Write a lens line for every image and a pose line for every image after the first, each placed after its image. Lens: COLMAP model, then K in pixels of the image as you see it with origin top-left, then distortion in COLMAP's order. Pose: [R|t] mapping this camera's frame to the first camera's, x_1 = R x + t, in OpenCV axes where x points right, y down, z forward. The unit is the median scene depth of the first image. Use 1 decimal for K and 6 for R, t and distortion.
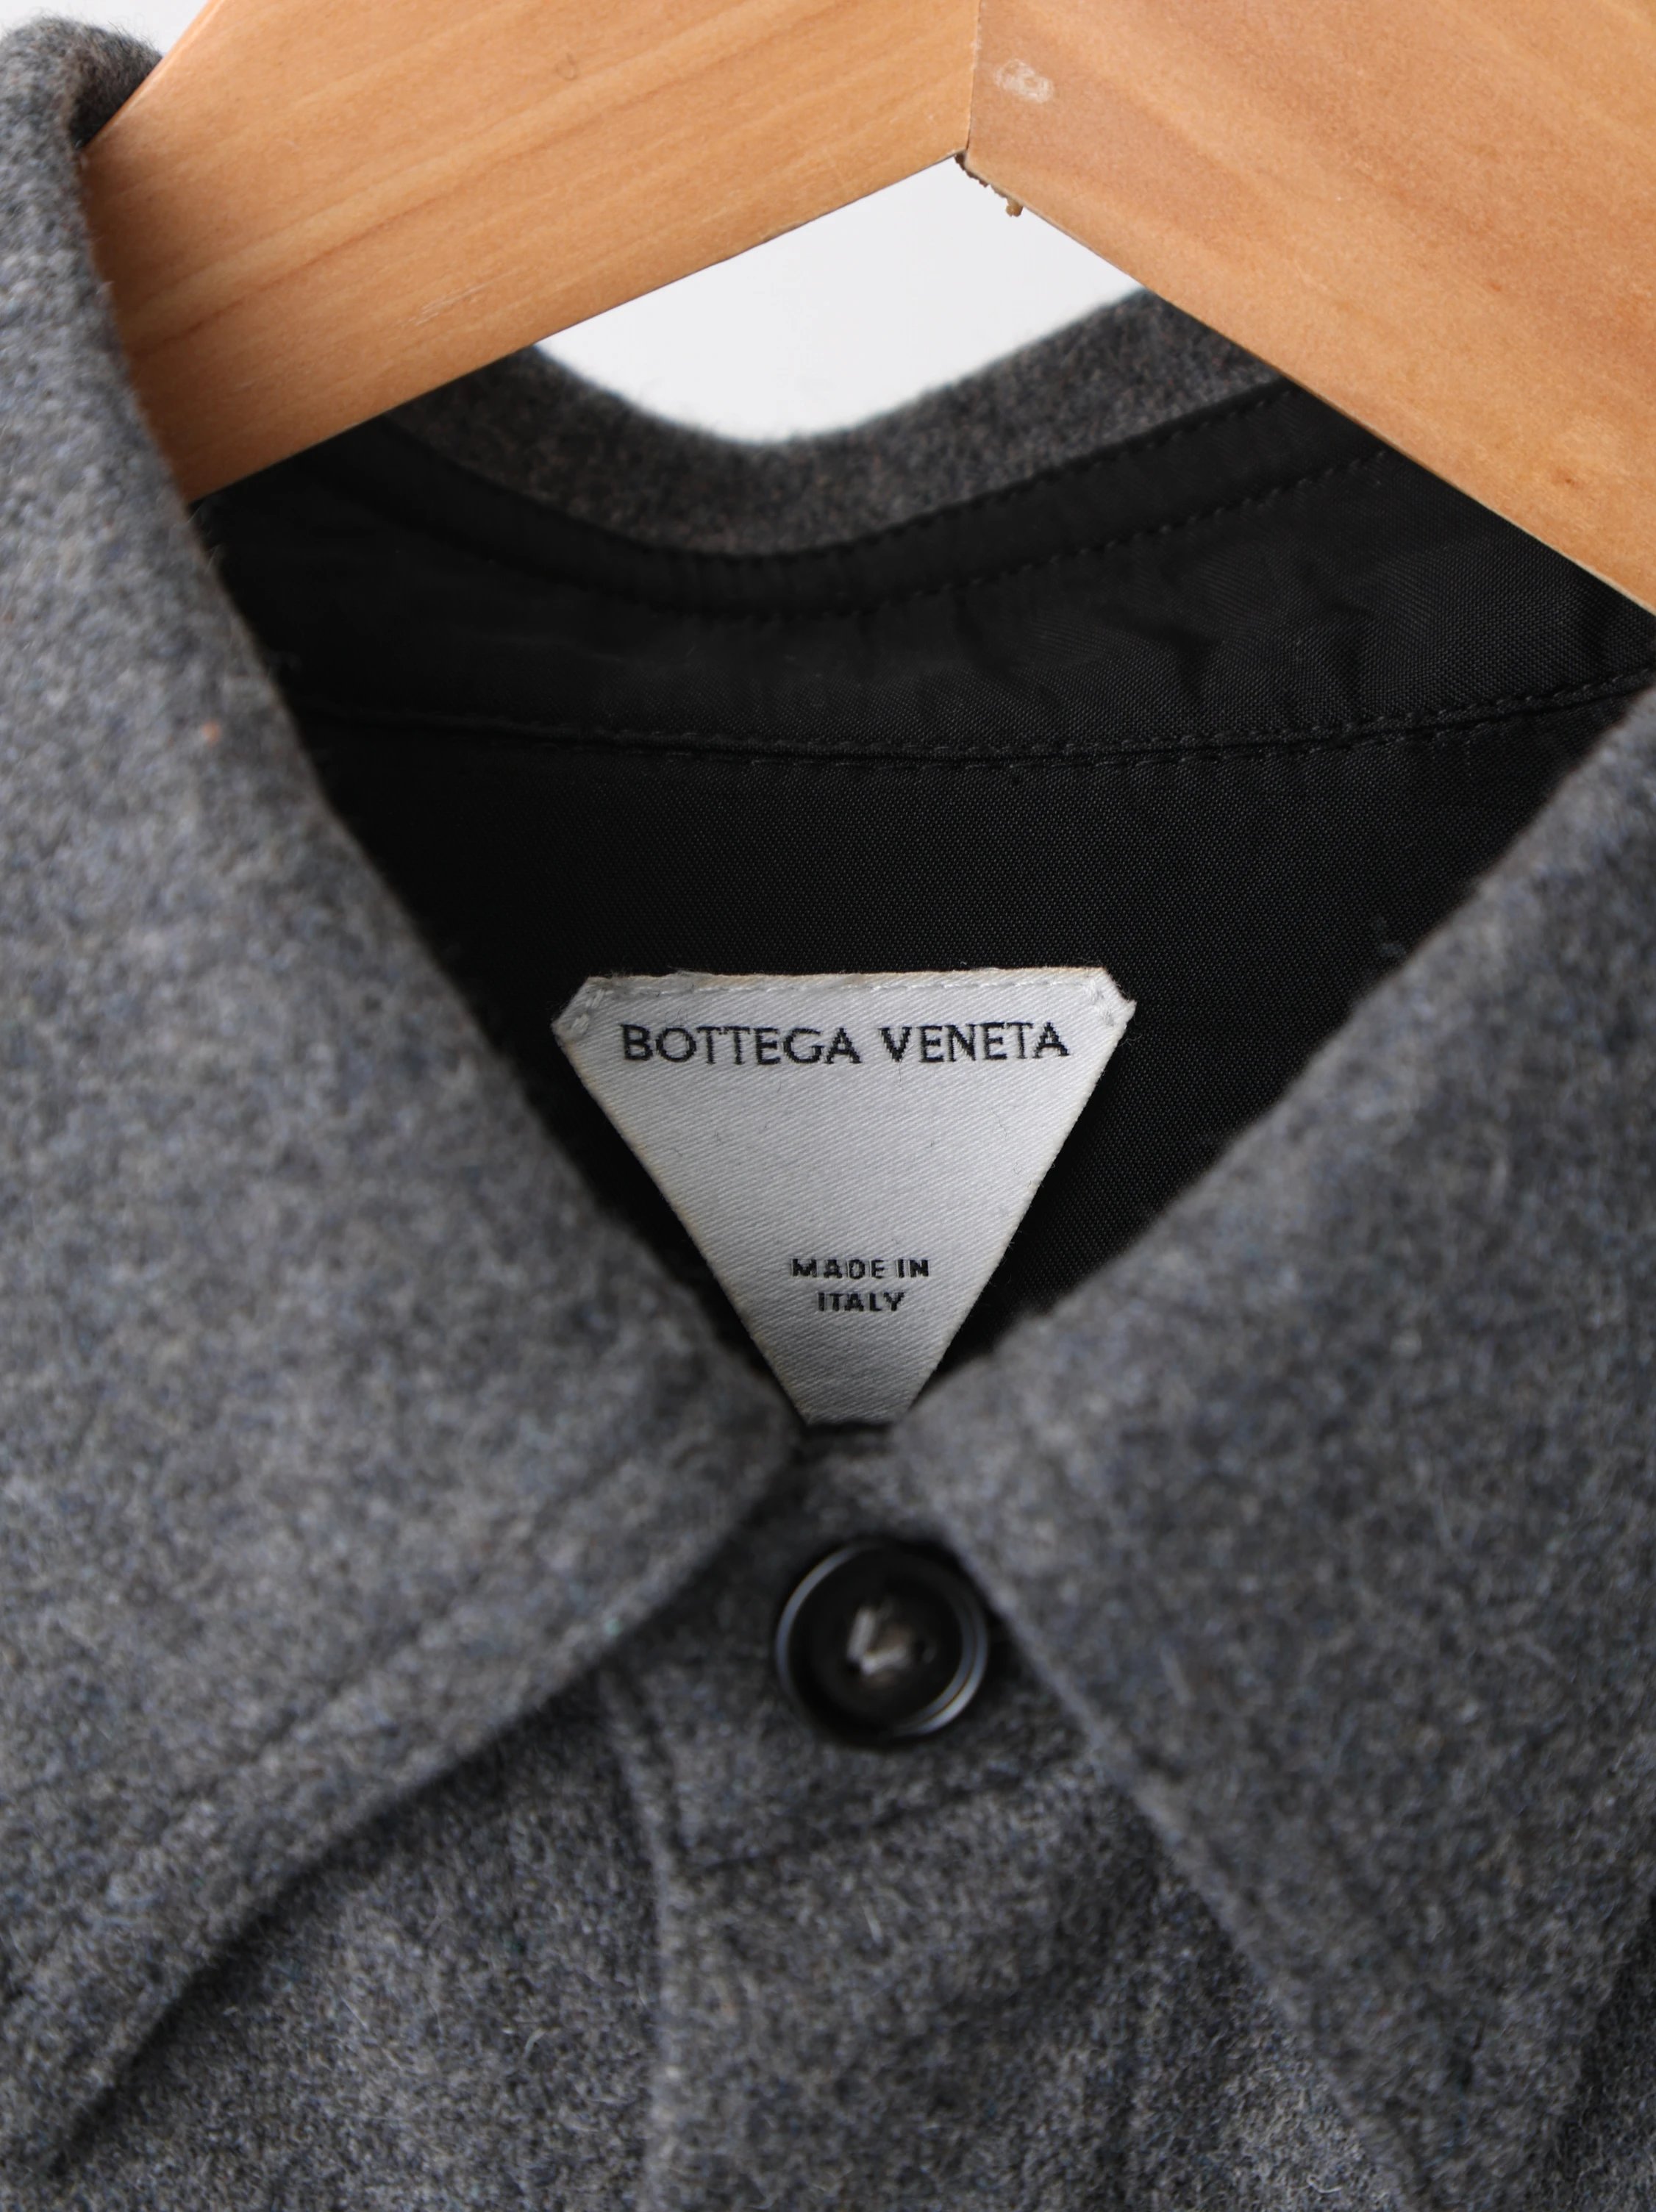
lens RADIAL K [[6374.4, 0, 883.1], [0, 6374.4, 1150.7], [0, 0, 1]] dist [0.380804, 0.000000]
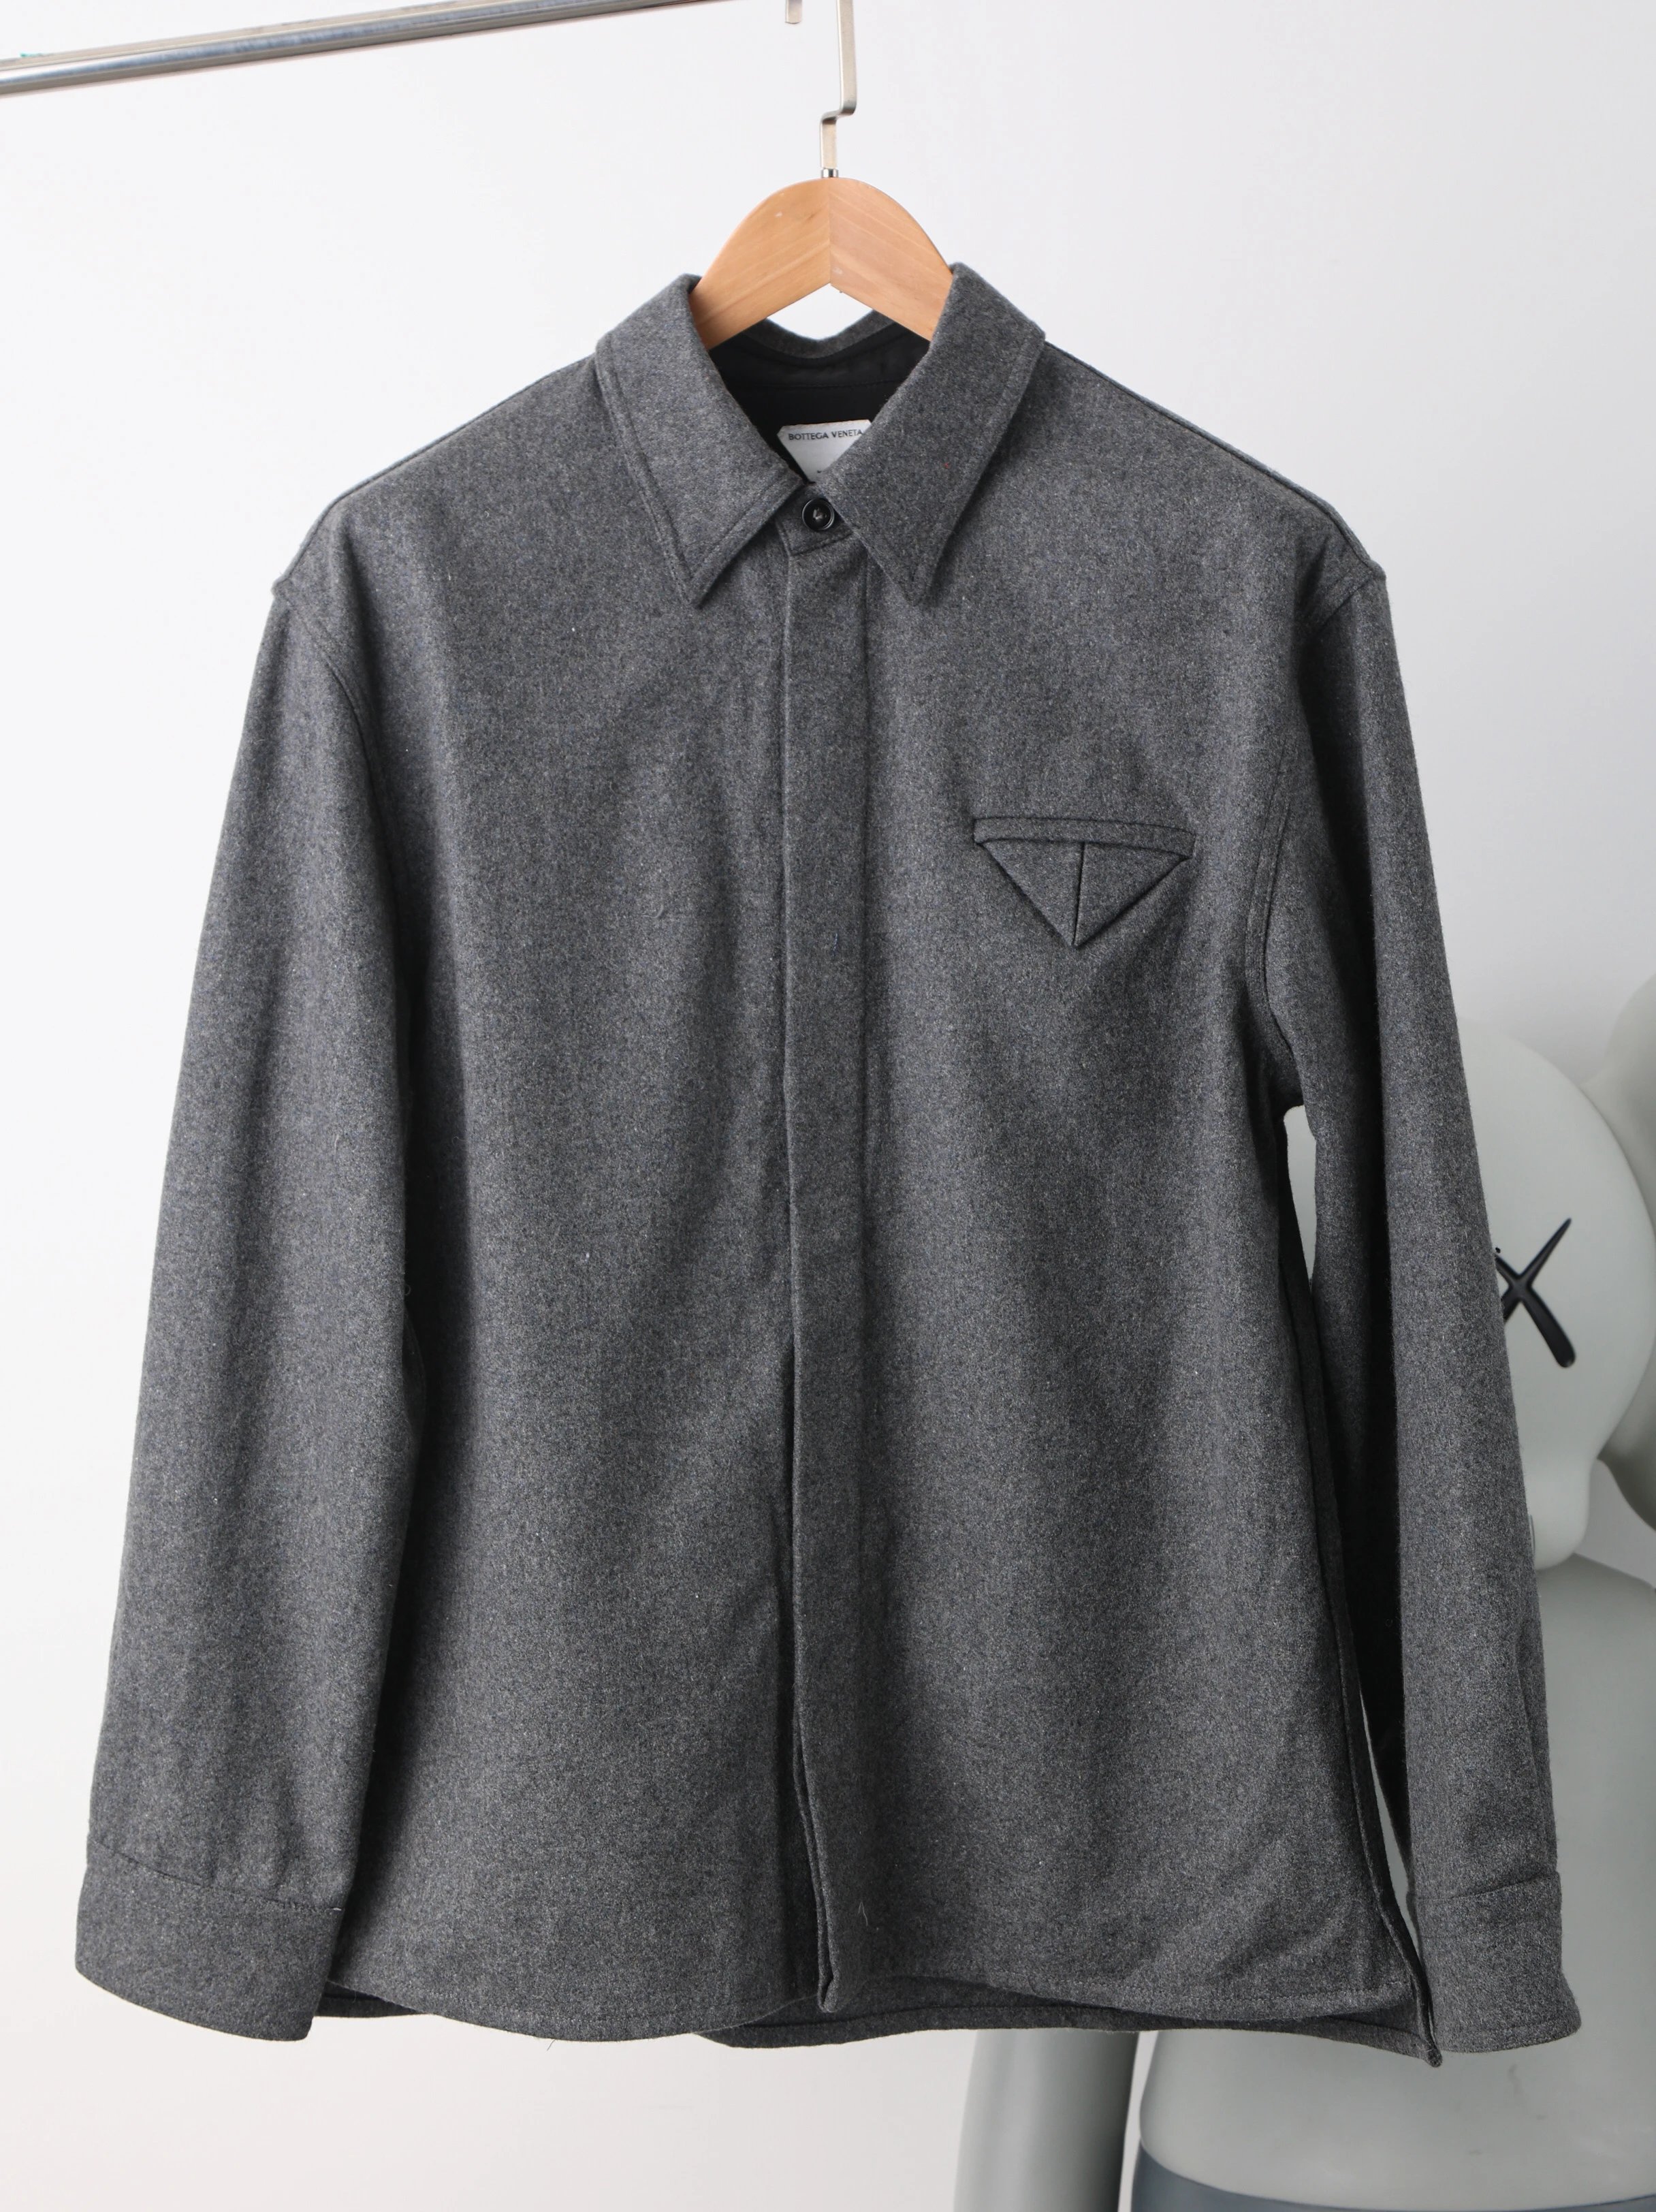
lens RADIAL K [[4483.2, 0, 839.8], [0, 4483.2, 1122.3], [0, 0, 1]] dist [0.272832, 0.000000]
pose [[0.984649, -0.044604, -0.168748, 0.761525], [0.045685, 0.998953, 0.002523, 0.678345], [0.168459, -0.010194, 0.985656, -3.494214]]
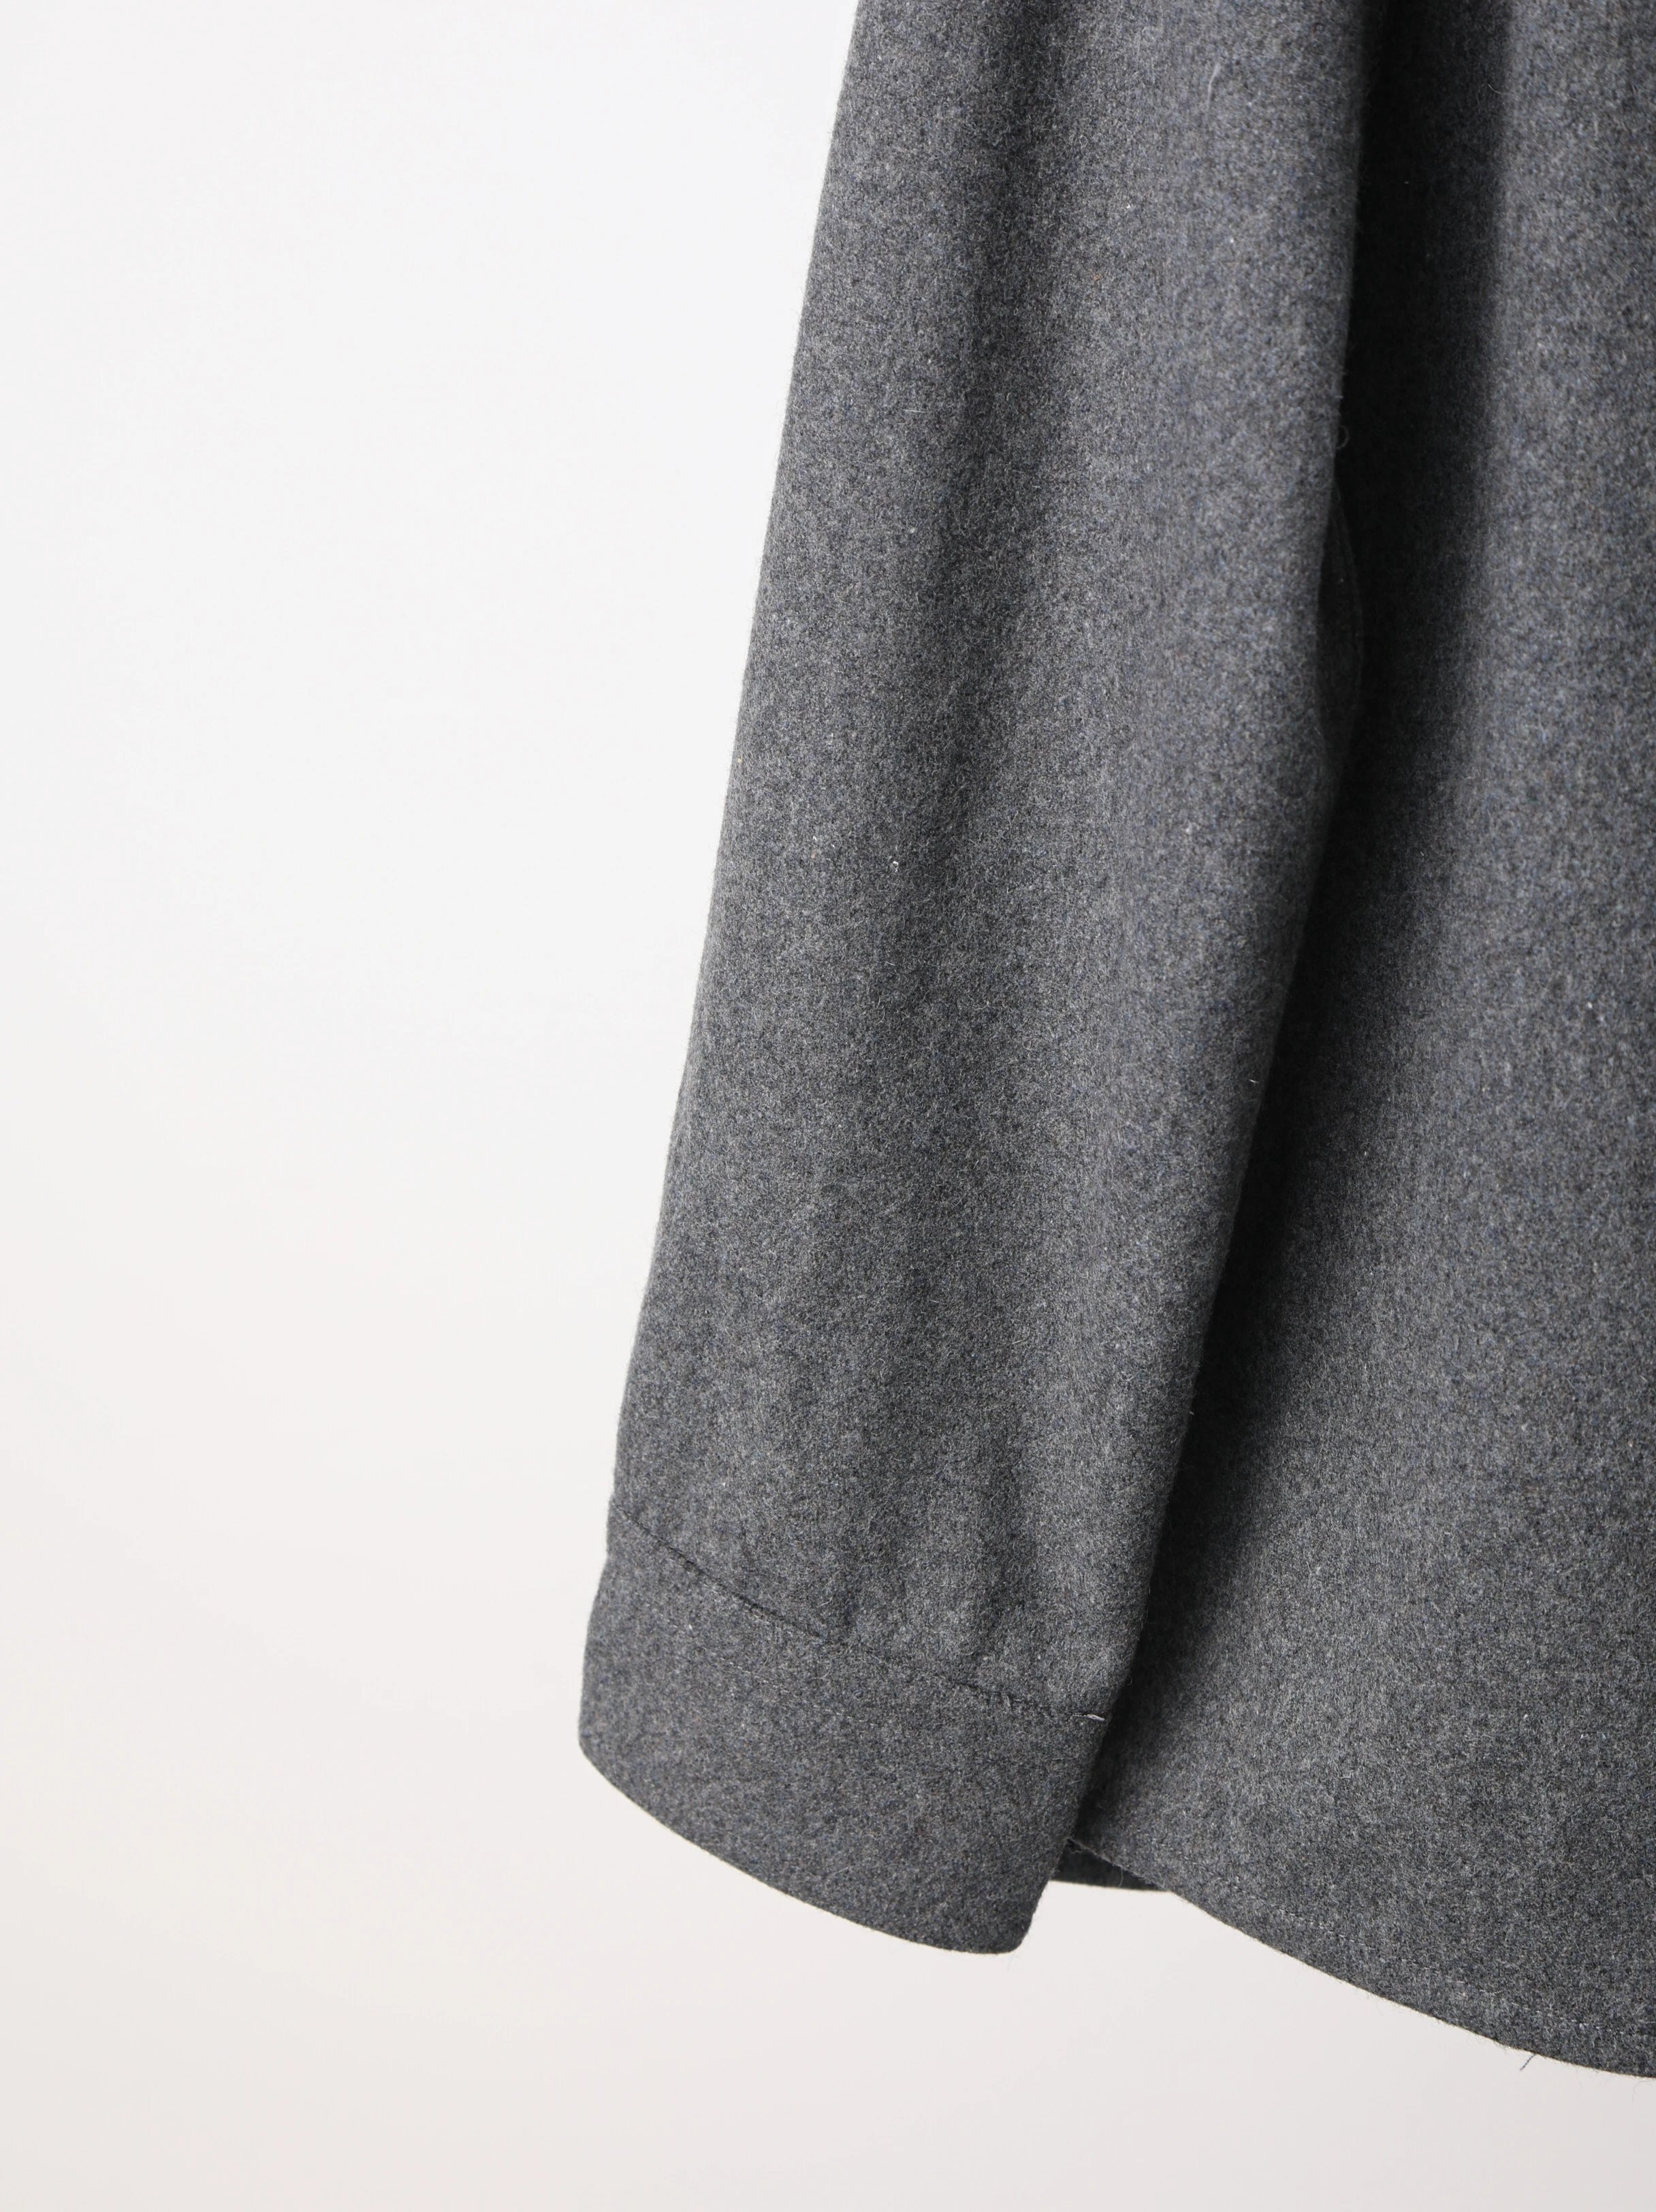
lens RADIAL K [[4964.1, 0, 830.3], [0, 4964.1, 1125.6], [0, 0, 1]] dist [0.291352, 0.000000]
pose [[0.943381, 0.070118, -0.324215, 0.085168], [-0.016713, 0.986210, 0.164656, 0.778645], [0.331289, -0.149914, 0.931543, -1.291779]]
